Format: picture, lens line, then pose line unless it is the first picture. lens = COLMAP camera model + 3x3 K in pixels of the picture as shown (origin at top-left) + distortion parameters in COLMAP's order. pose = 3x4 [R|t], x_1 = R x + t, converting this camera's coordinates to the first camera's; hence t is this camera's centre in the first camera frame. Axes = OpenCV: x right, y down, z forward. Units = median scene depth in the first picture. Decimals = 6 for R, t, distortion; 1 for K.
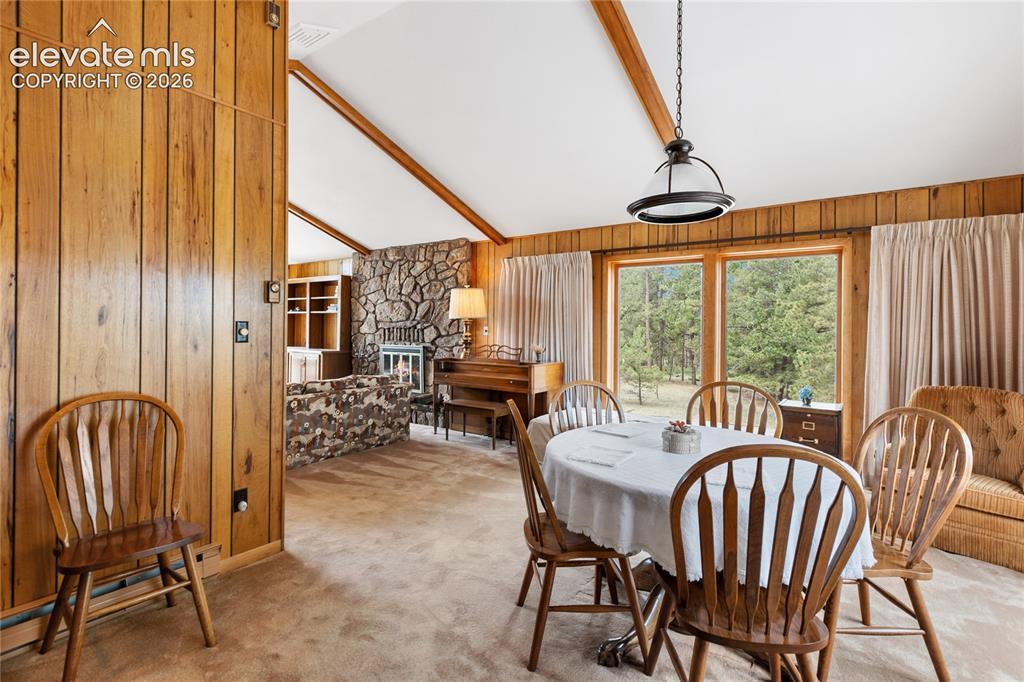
lens RADIAL K [[488.5, 0, 512.0], [0, 488.5, 341.0], [0, 0, 1]] dist [-0.000146, -0.000214]
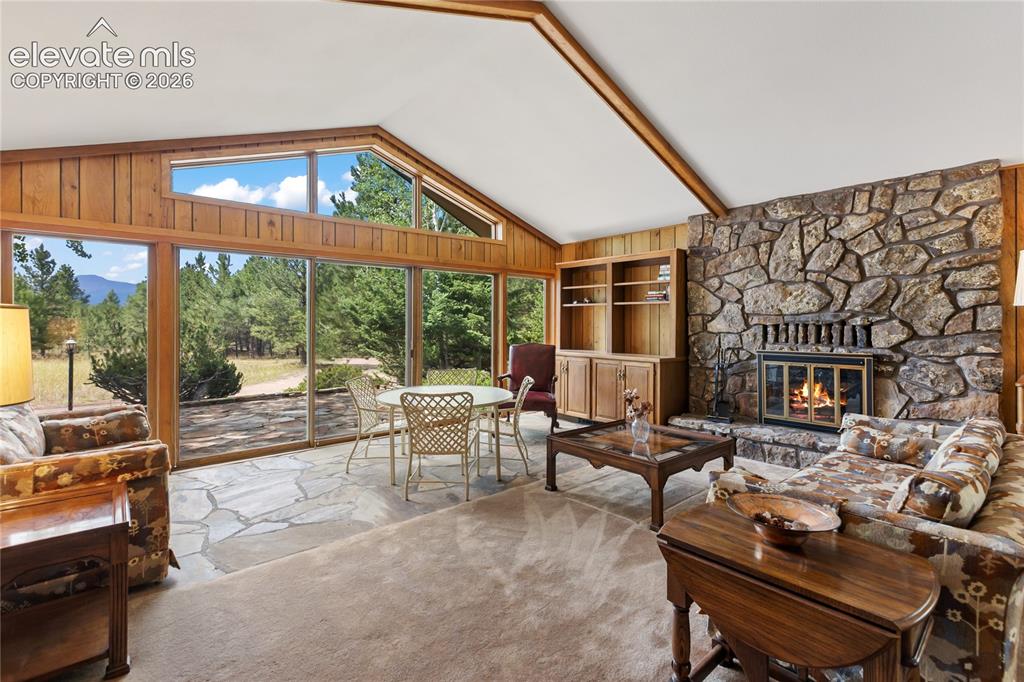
lens RADIAL K [[464.0, 0, 514.9], [0, 464.0, 353.7], [0, 0, 1]] dist [-0.000453, -0.000104]
pose [[0.974144, 0.012546, -0.225579, -0.458465], [-0.006176, 0.999562, 0.028926, -0.003469], [0.225843, -0.026785, 0.973795, 0.328315]]
